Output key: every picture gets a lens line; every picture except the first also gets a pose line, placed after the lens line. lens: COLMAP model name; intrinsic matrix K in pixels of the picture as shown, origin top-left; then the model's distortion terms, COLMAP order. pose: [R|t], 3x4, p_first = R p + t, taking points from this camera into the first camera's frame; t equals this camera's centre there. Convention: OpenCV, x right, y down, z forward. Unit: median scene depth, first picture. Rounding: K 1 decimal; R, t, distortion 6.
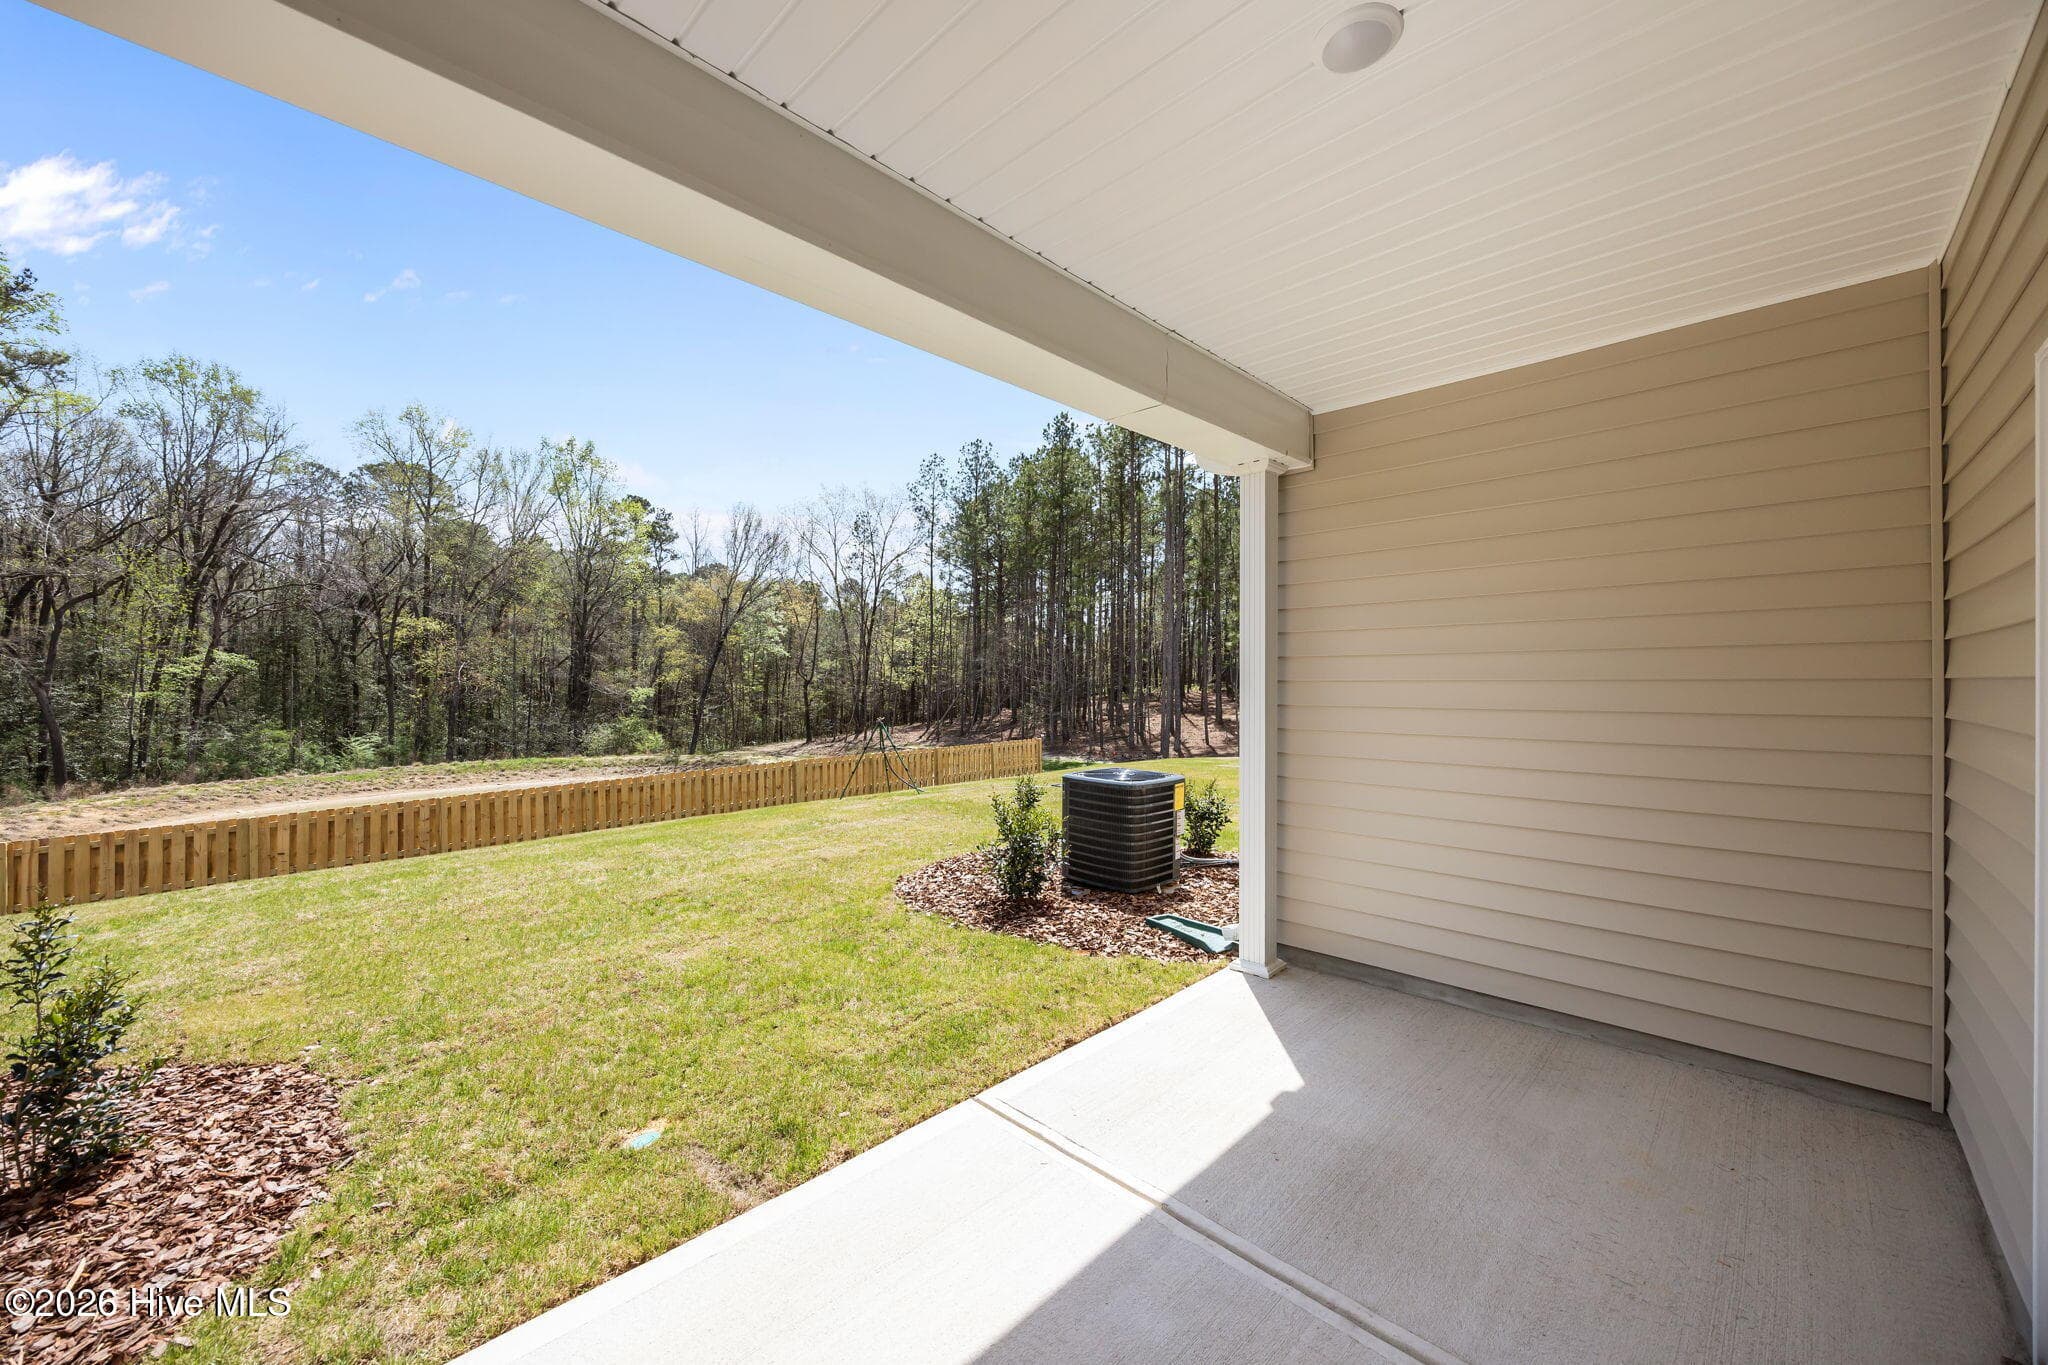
lens RADIAL K [[778.9, 0, 1027.8], [0, 778.9, 689.7], [0, 0, 1]] dist [0.000263, -0.000443]
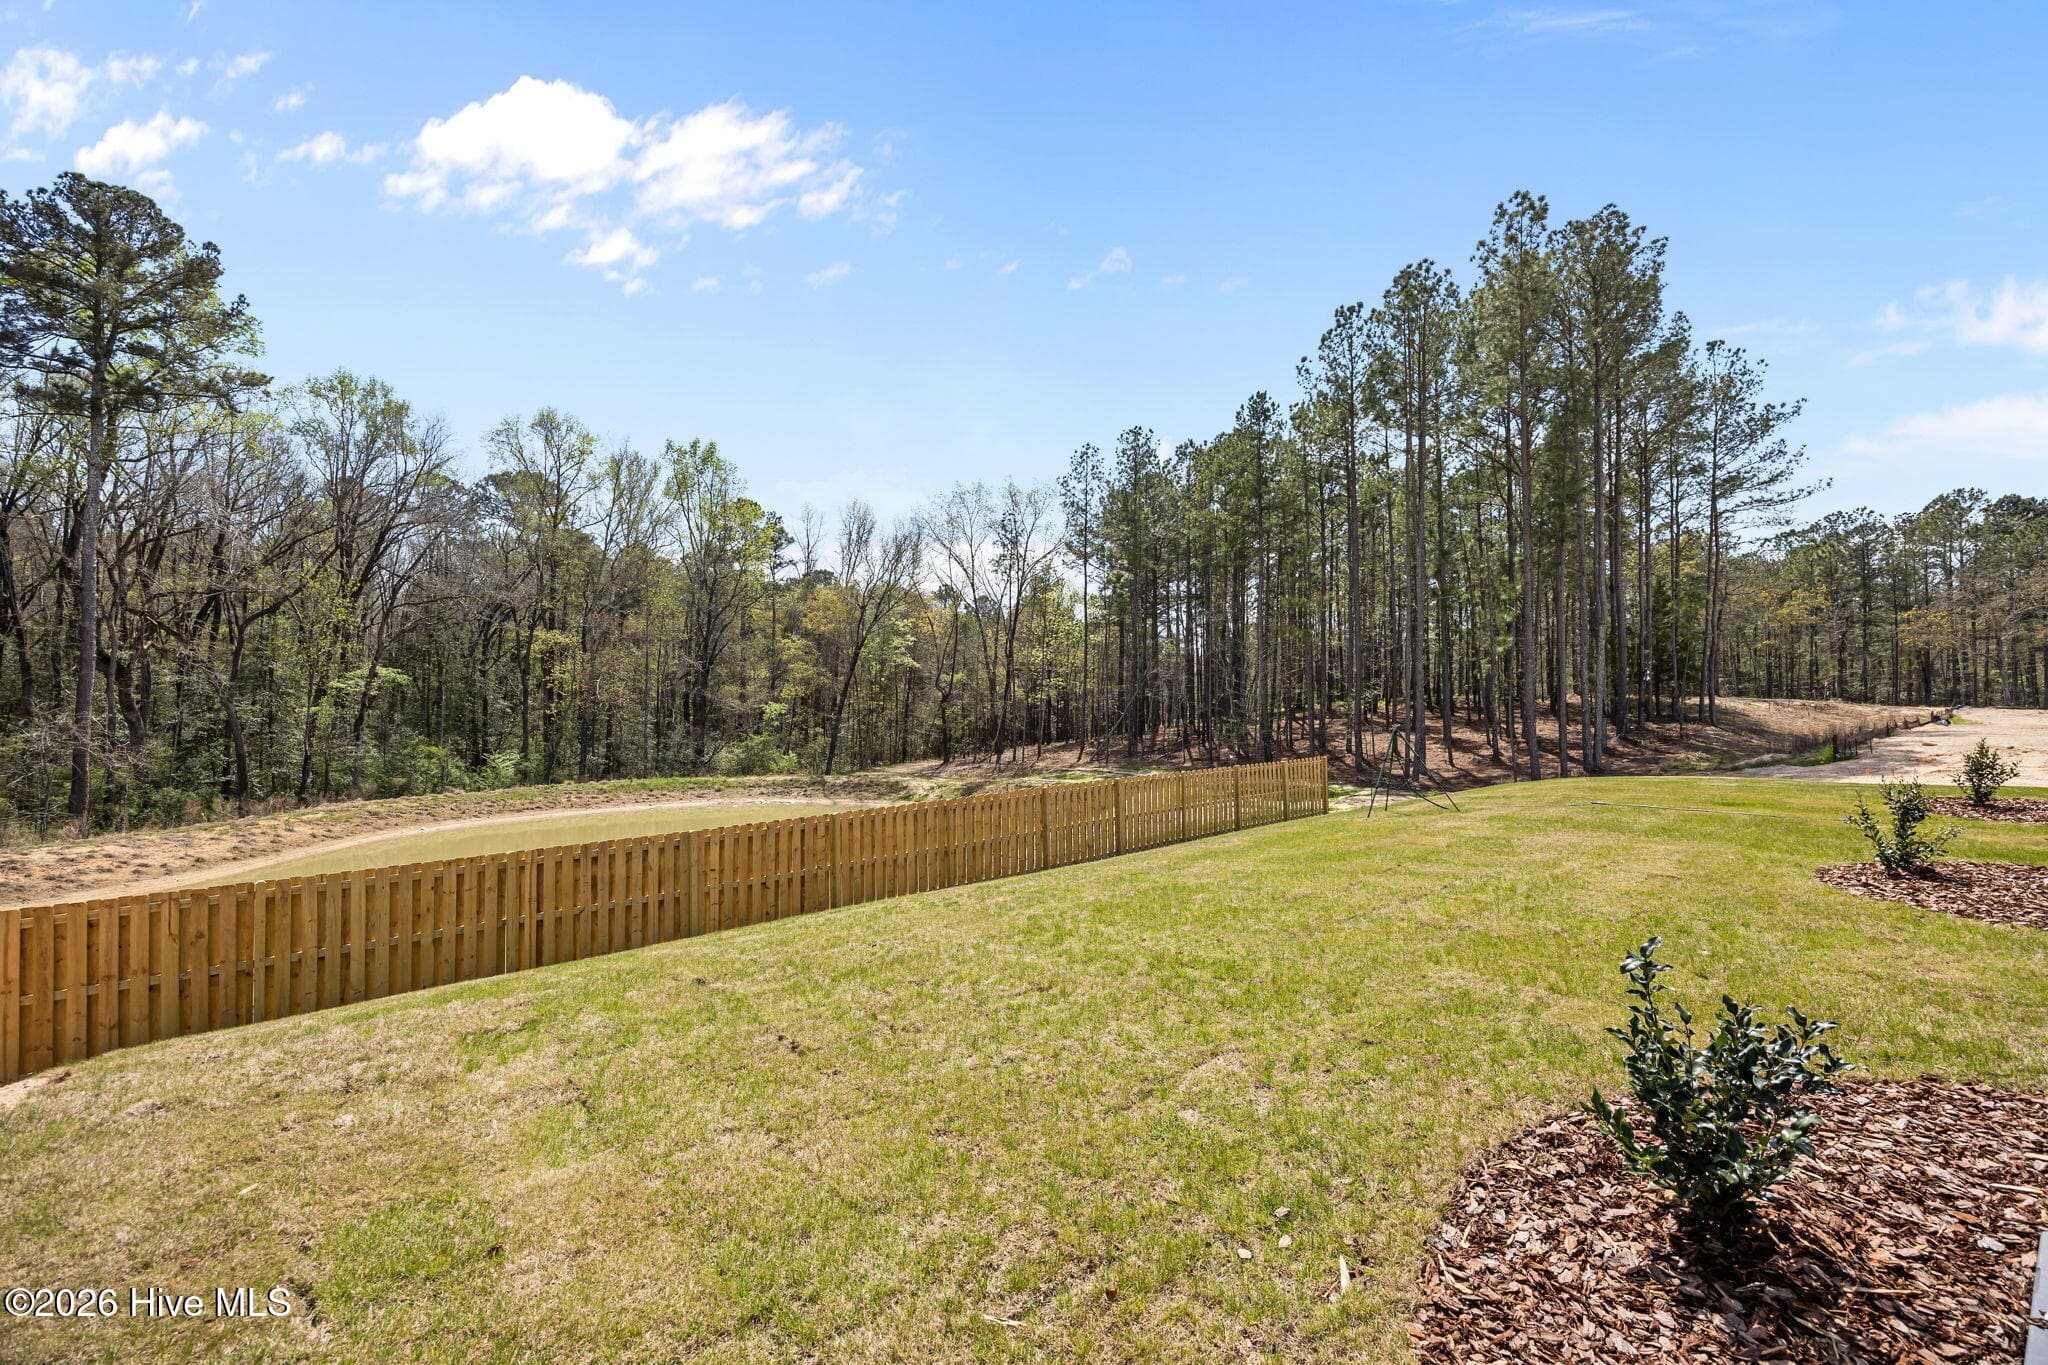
lens RADIAL K [[868.1, 0, 1031.8], [0, 868.1, 689.1], [0, 0, 1]] dist [-0.027951, 0.000389]
pose [[0.995703, -0.003128, -0.092552, -0.115014], [0.001158, 0.999772, -0.021328, 0.003904], [0.092598, 0.021129, 0.995479, 0.000484]]
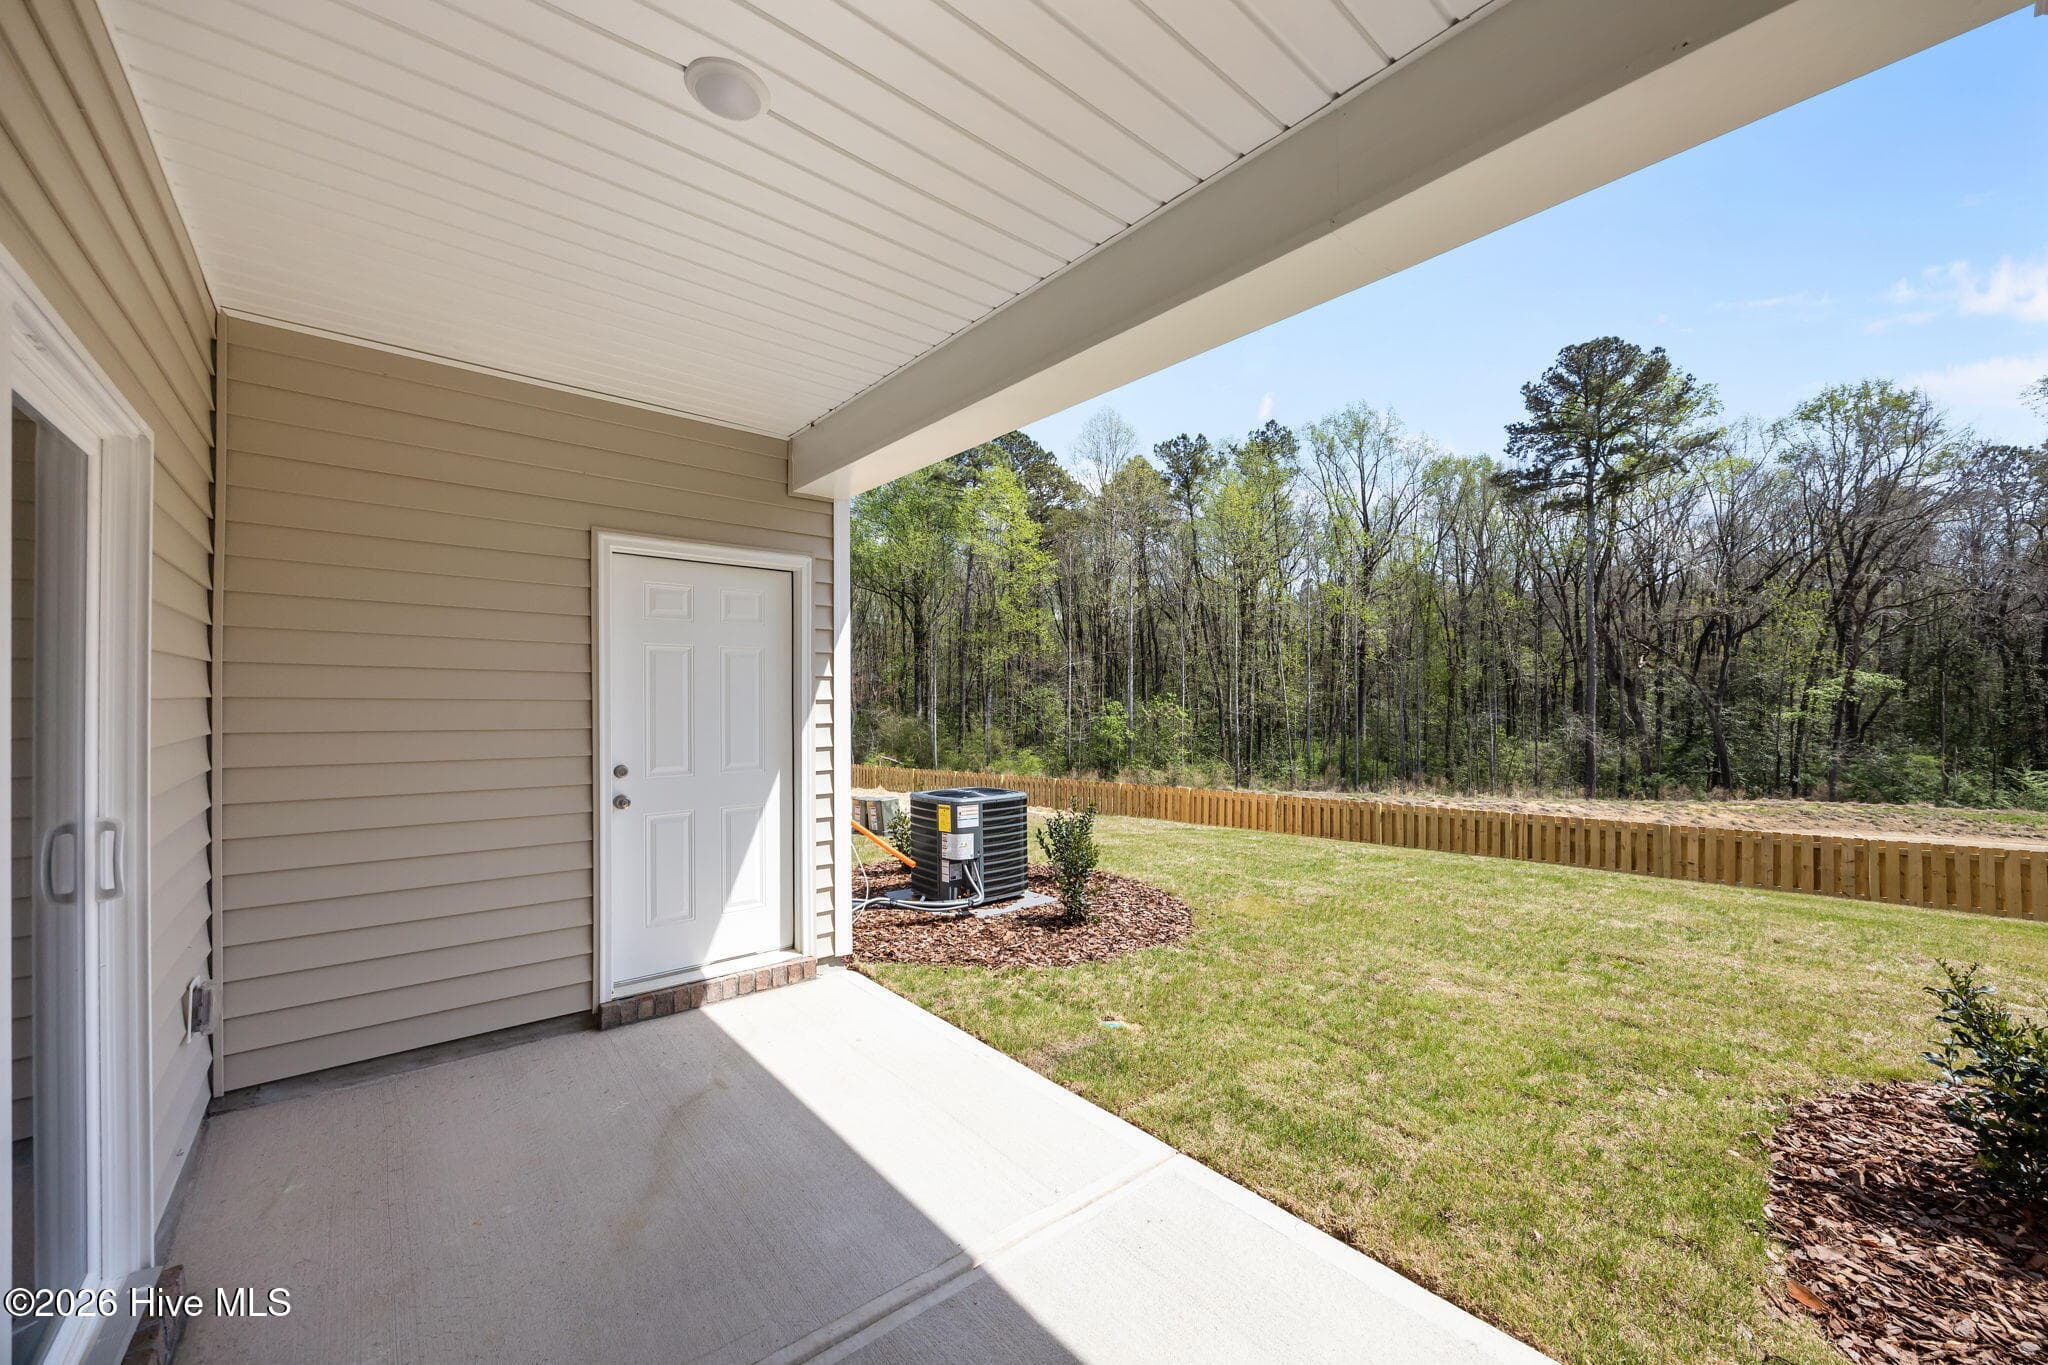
lens RADIAL K [[778.9, 0, 1027.8], [0, 778.9, 689.7], [0, 0, 1]] dist [0.000263, -0.000443]
pose [[-0.099908, -0.019919, -0.994797, 0.046684], [-0.006382, 0.999792, -0.019378, -0.000031], [0.994976, 0.004413, -0.100014, 0.049075]]
